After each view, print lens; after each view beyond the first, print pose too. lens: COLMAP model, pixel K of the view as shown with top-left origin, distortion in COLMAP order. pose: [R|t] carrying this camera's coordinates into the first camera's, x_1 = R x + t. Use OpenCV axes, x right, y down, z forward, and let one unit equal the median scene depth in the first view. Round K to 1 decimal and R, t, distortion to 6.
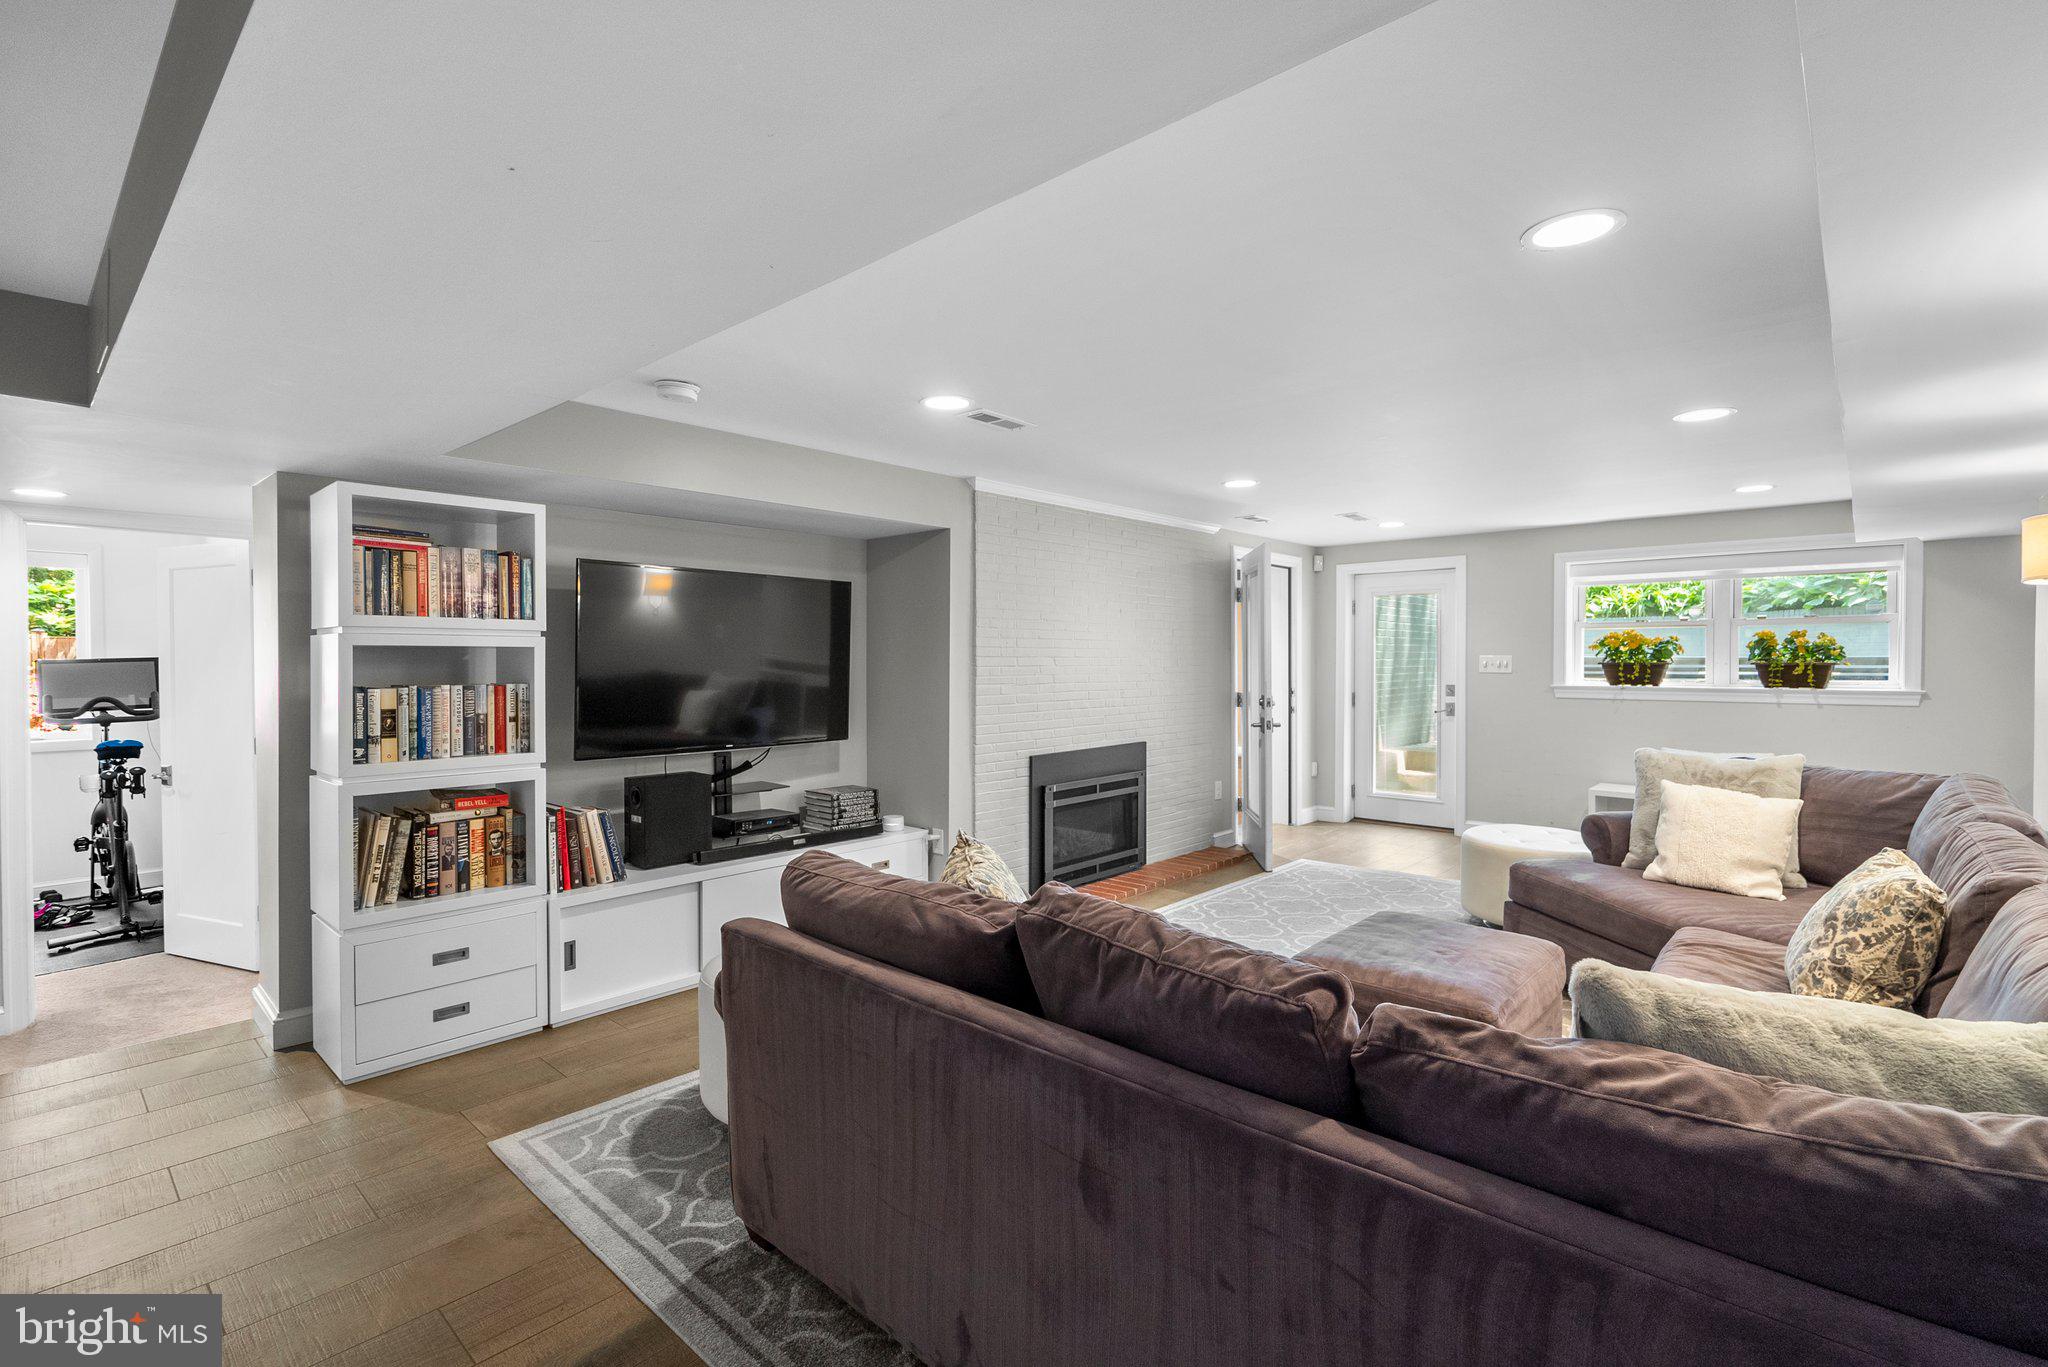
lens RADIAL K [[954.8, 0, 1027.3], [0, 954.8, 678.6], [0, 0, 1]] dist [-0.005408, 0.002029]
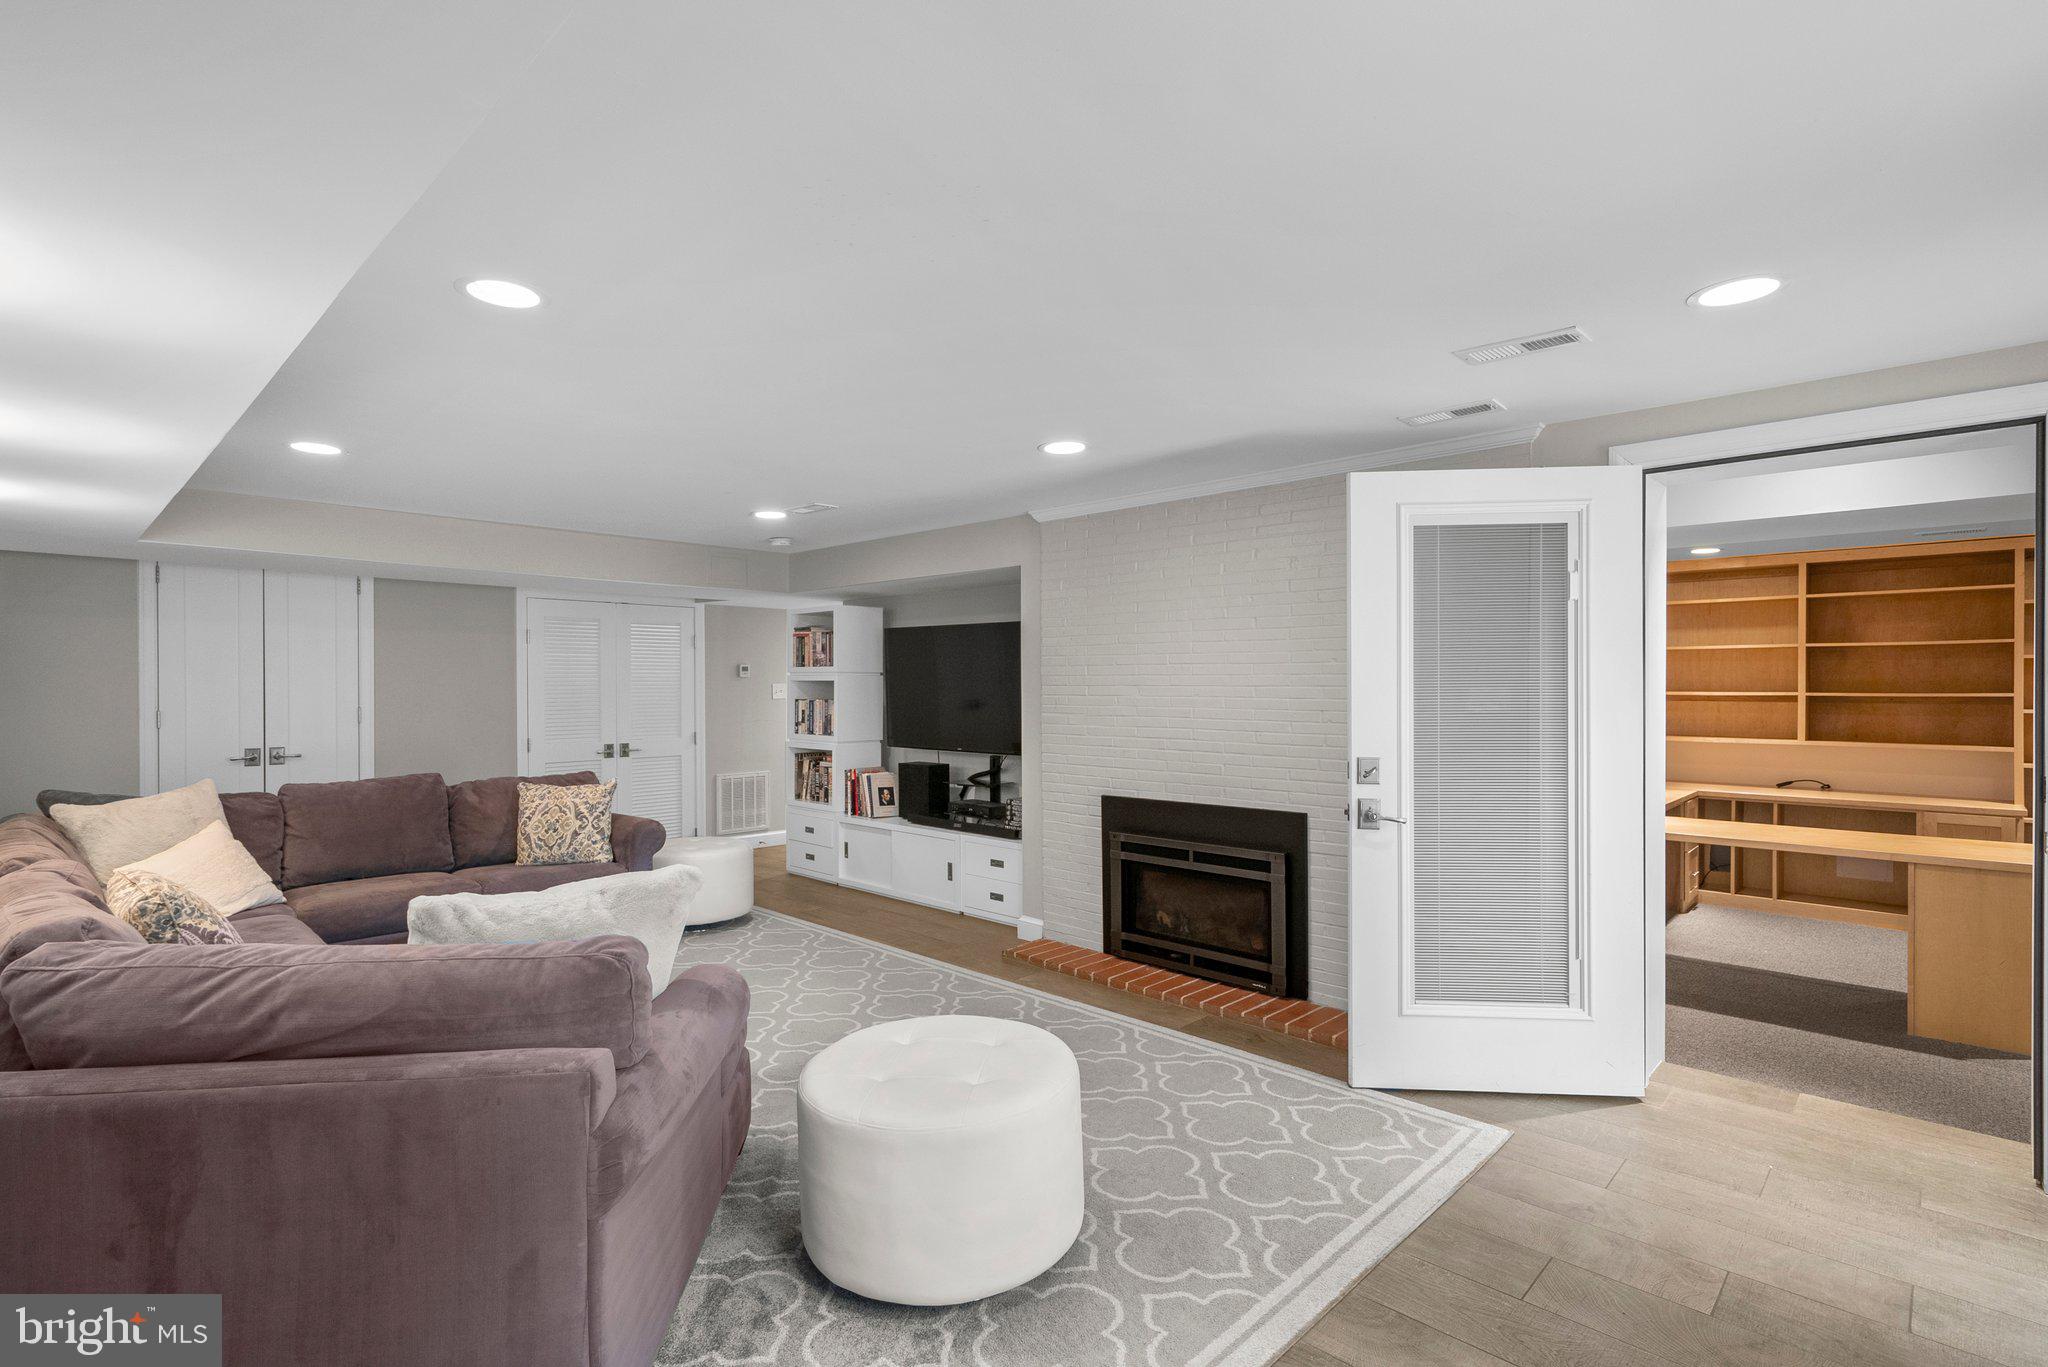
lens RADIAL K [[977.2, 0, 1028.4], [0, 977.2, 681.3], [0, 0, 1]] dist [0.000221, 0.000799]
pose [[-0.041840, 0.010550, -0.999069, 1.253616], [-0.004565, 0.999932, 0.010750, -0.048547], [0.999114, 0.005011, -0.041789, 1.307512]]
